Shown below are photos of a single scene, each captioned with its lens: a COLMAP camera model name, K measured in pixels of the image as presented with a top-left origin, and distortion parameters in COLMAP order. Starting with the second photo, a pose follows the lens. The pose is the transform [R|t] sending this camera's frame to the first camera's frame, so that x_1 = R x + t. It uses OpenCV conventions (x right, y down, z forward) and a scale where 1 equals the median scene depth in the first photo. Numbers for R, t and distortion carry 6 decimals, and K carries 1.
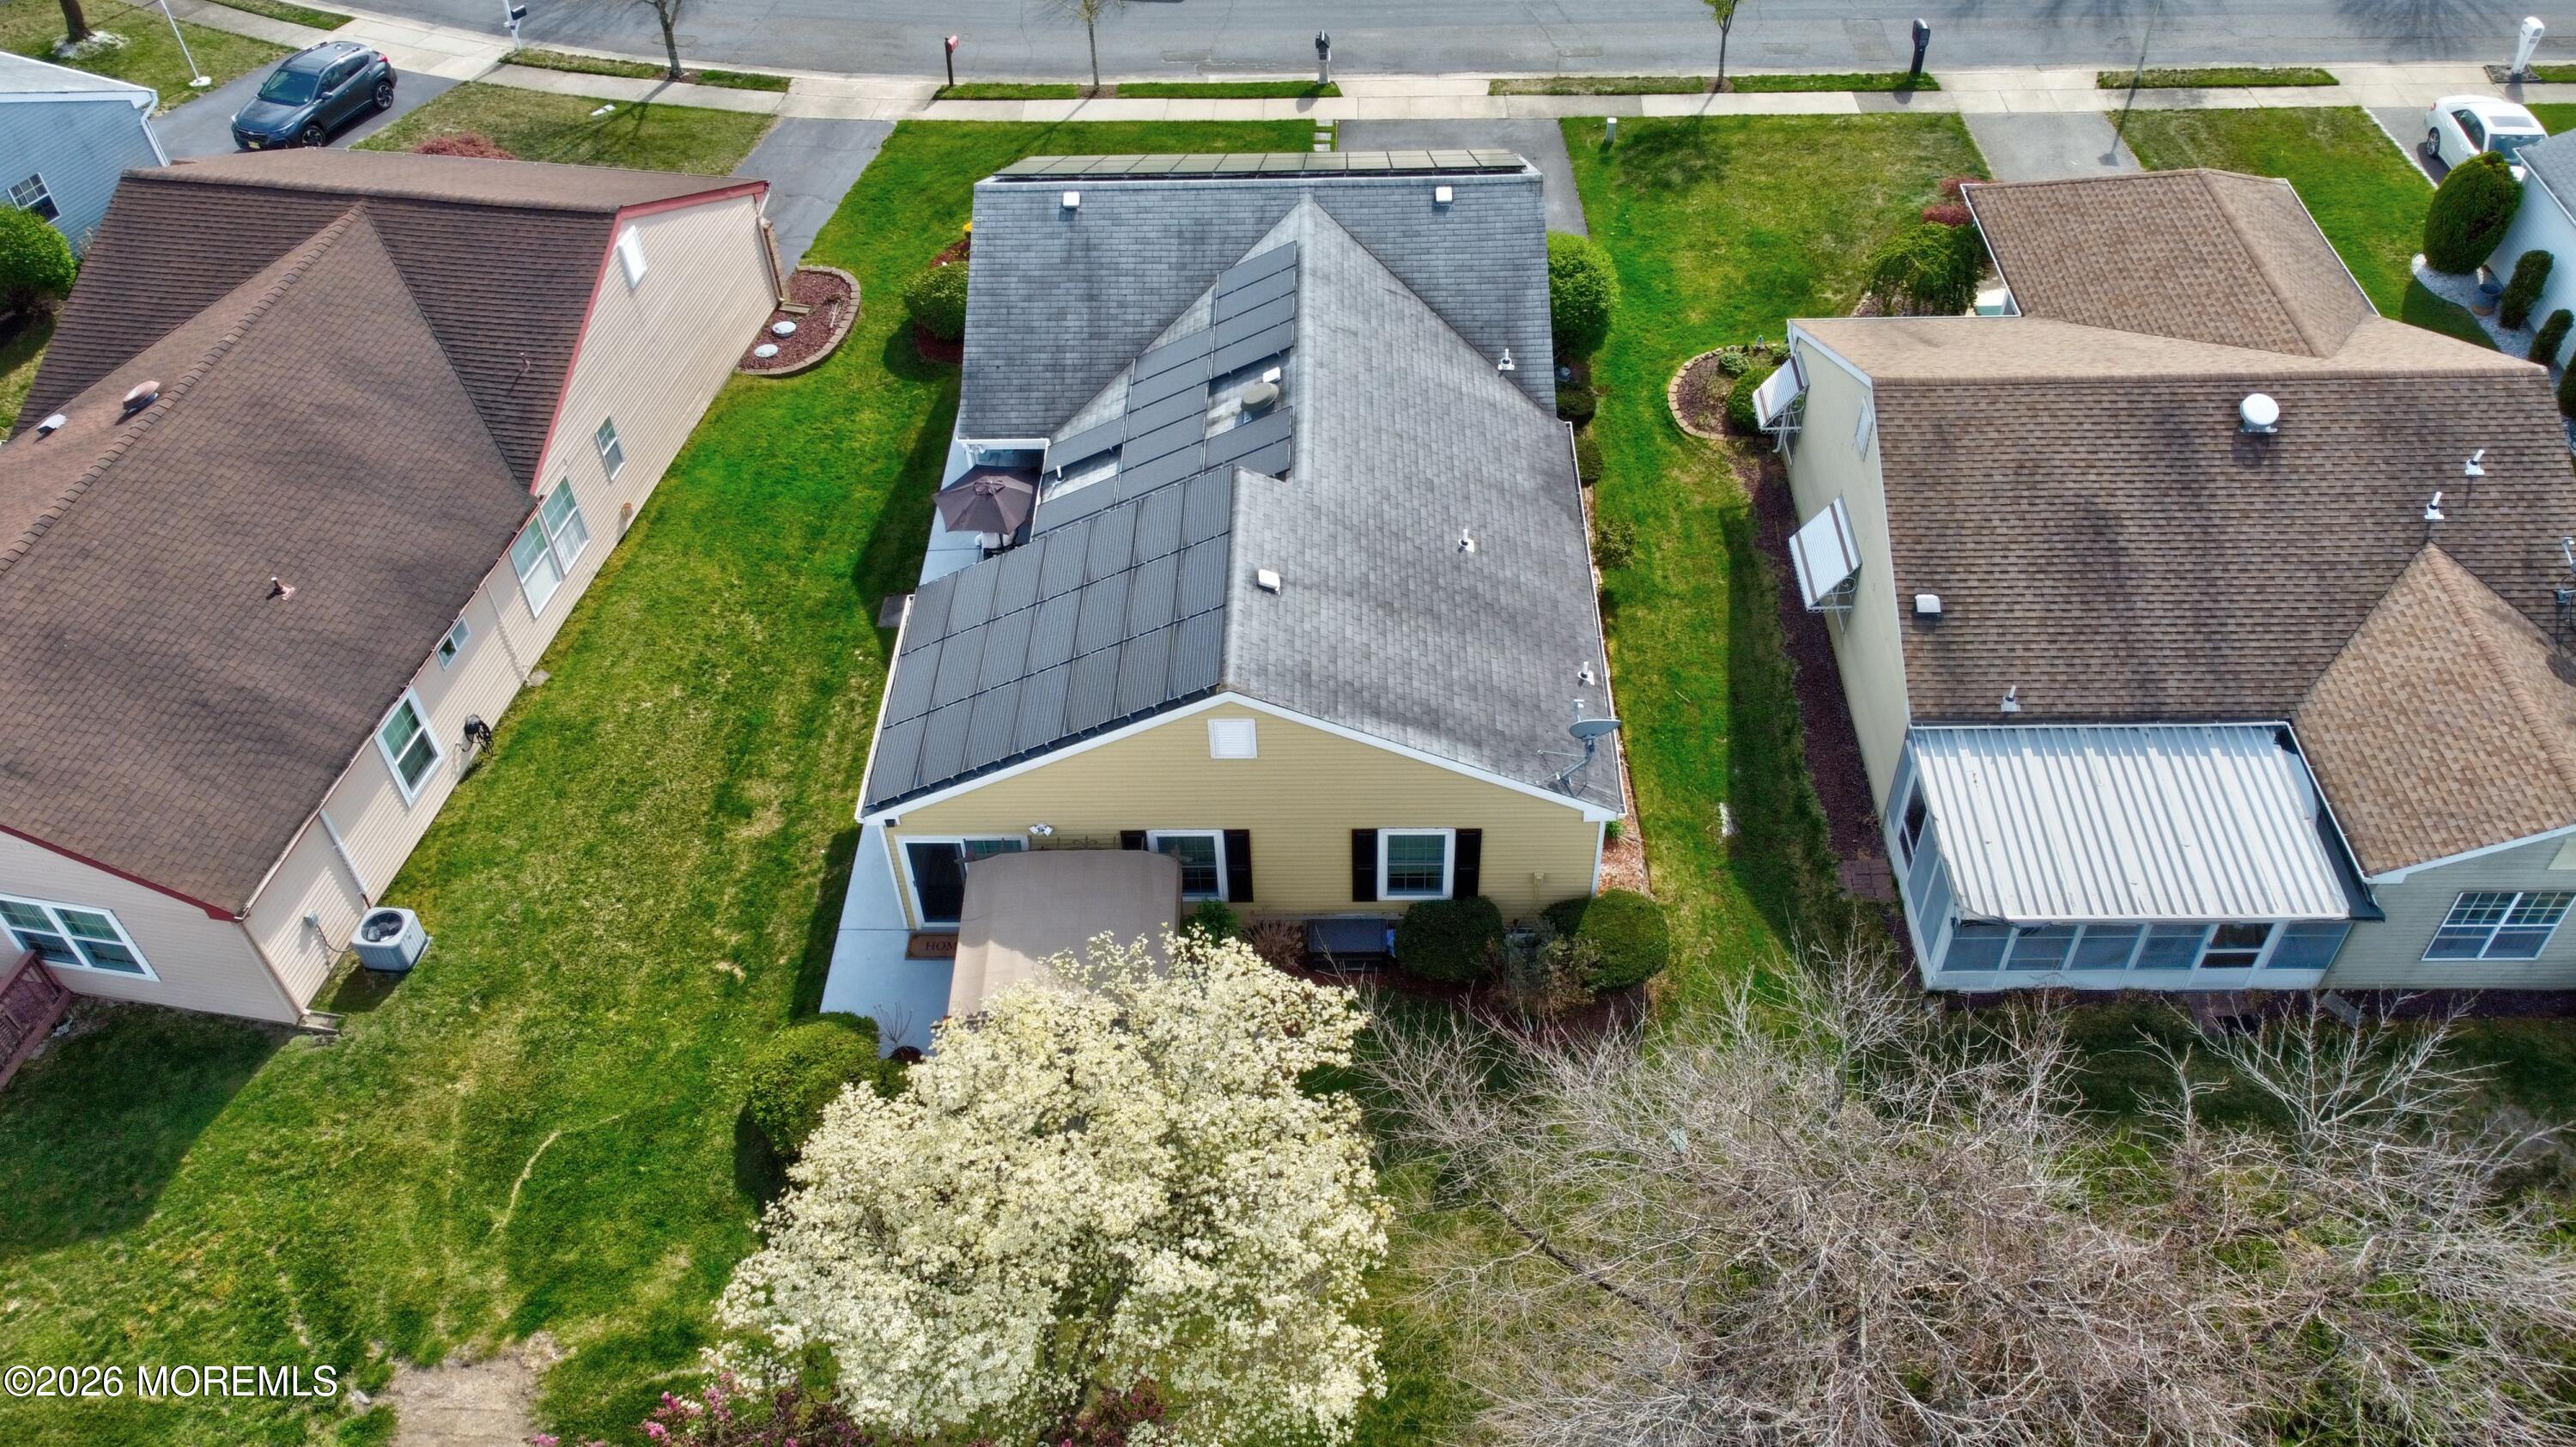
lens RADIAL K [[1962.0, 0, 1288.0], [0, 1962.0, 723.5], [0, 0, 1]] dist [0.005209, -0.011049]
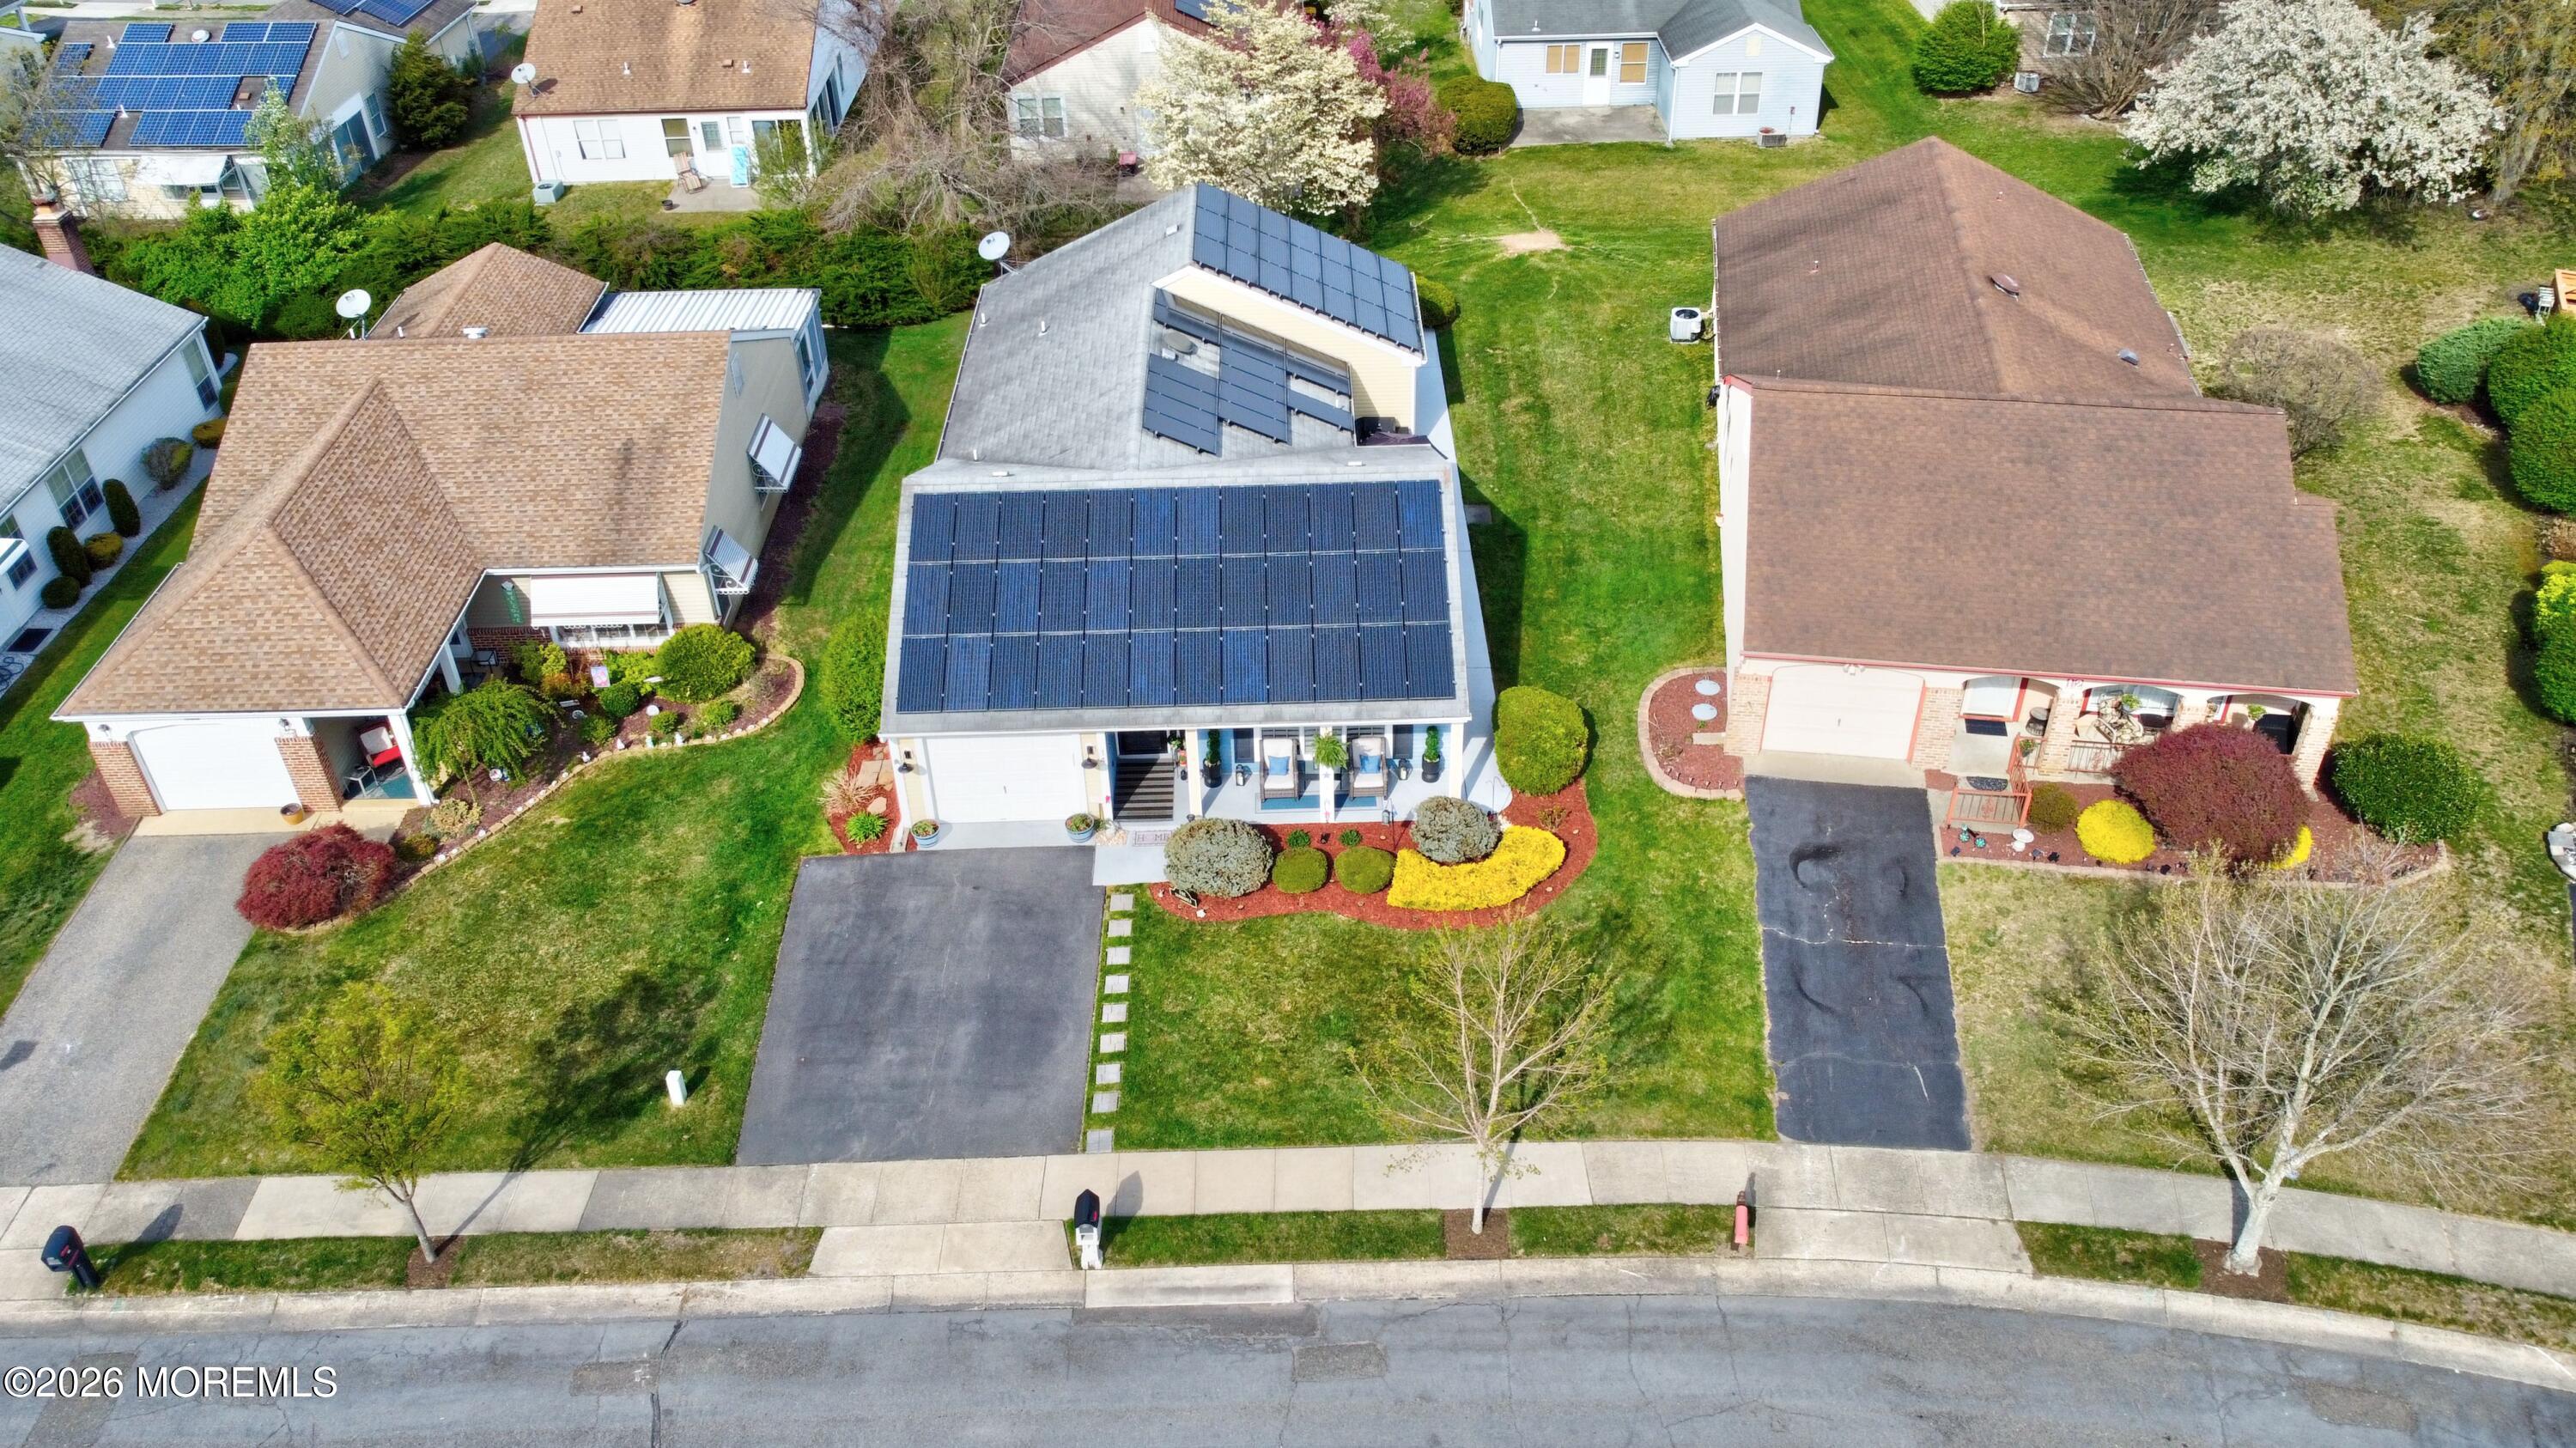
lens RADIAL K [[1964.7, 0, 1282.5], [0, 1964.7, 724.2], [0, 0, 1]] dist [0.003301, -0.005360]
pose [[-0.998300, 0.057685, 0.008380, -0.084787], [0.017041, 0.151339, 0.988335, -1.497828], [0.055744, 0.986797, -0.152065, 1.510430]]
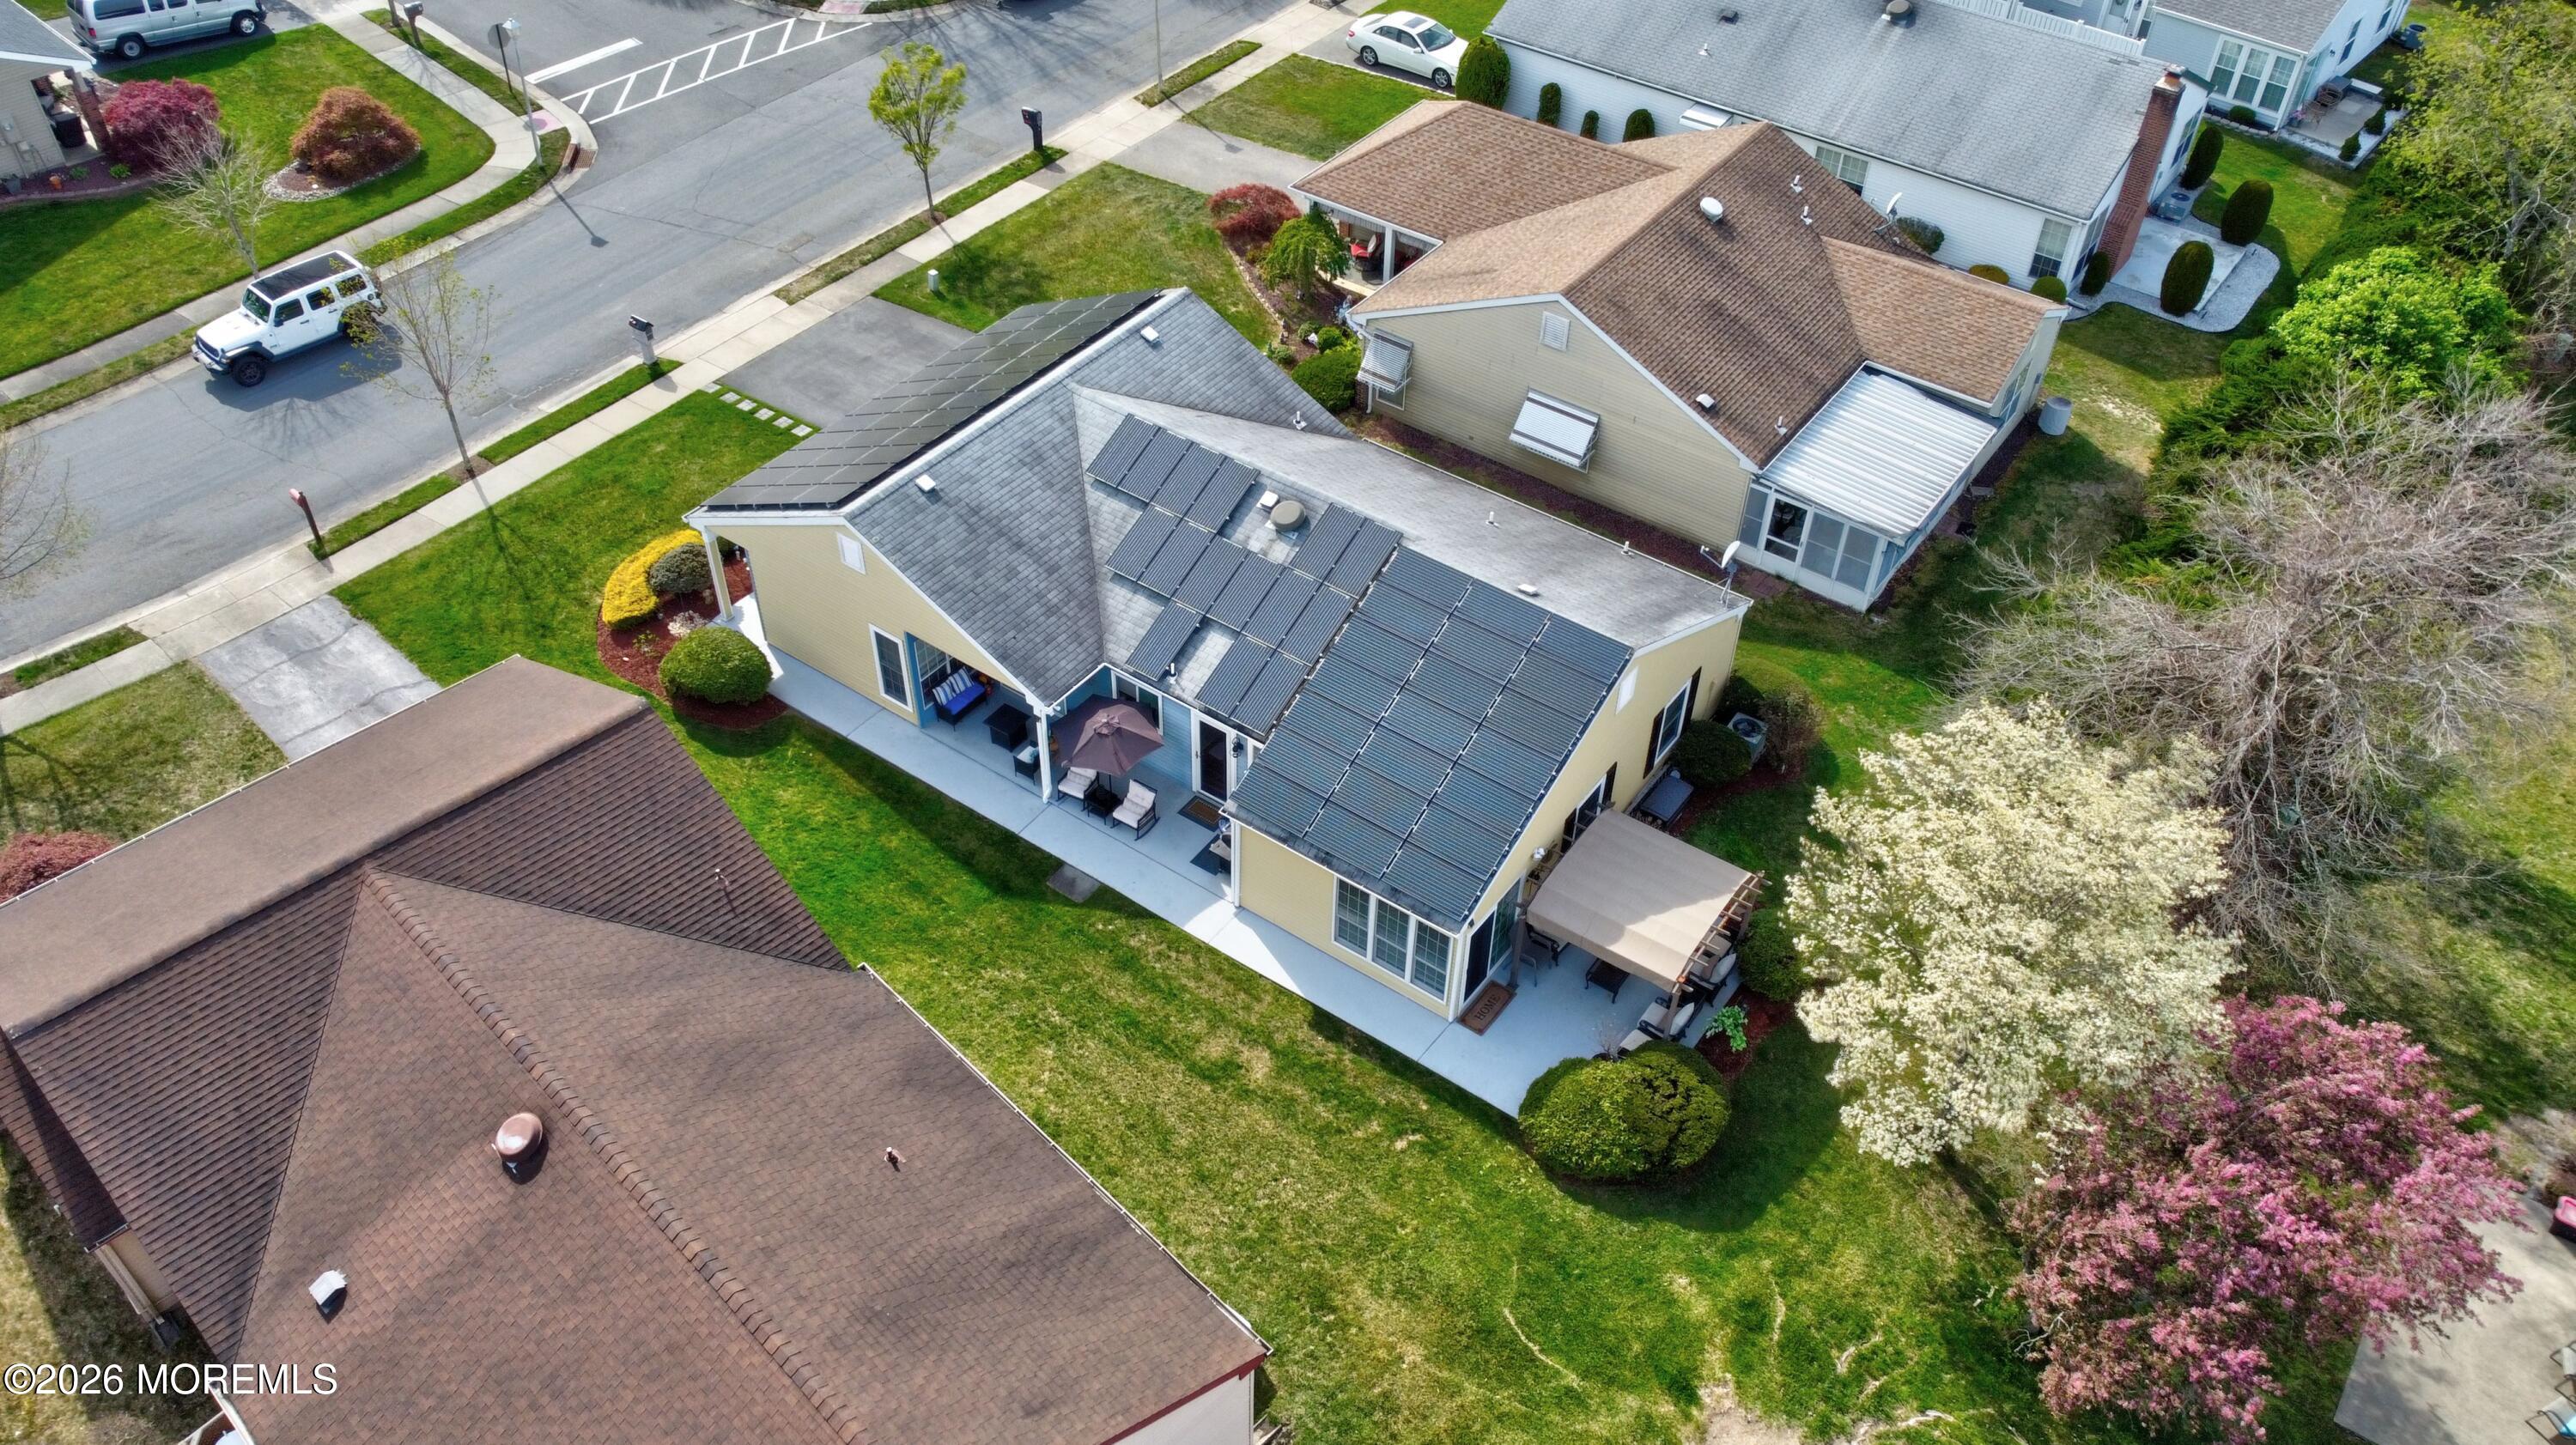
lens RADIAL K [[1961.8, 0, 1288.0], [0, 1961.8, 722.5], [0, 0, 1]] dist [0.005209, -0.011049]
pose [[0.572153, -0.527265, 0.628198, -0.843659], [0.553509, 0.813460, 0.178634, -0.283415], [-0.605201, 0.245507, 0.757270, 0.144710]]
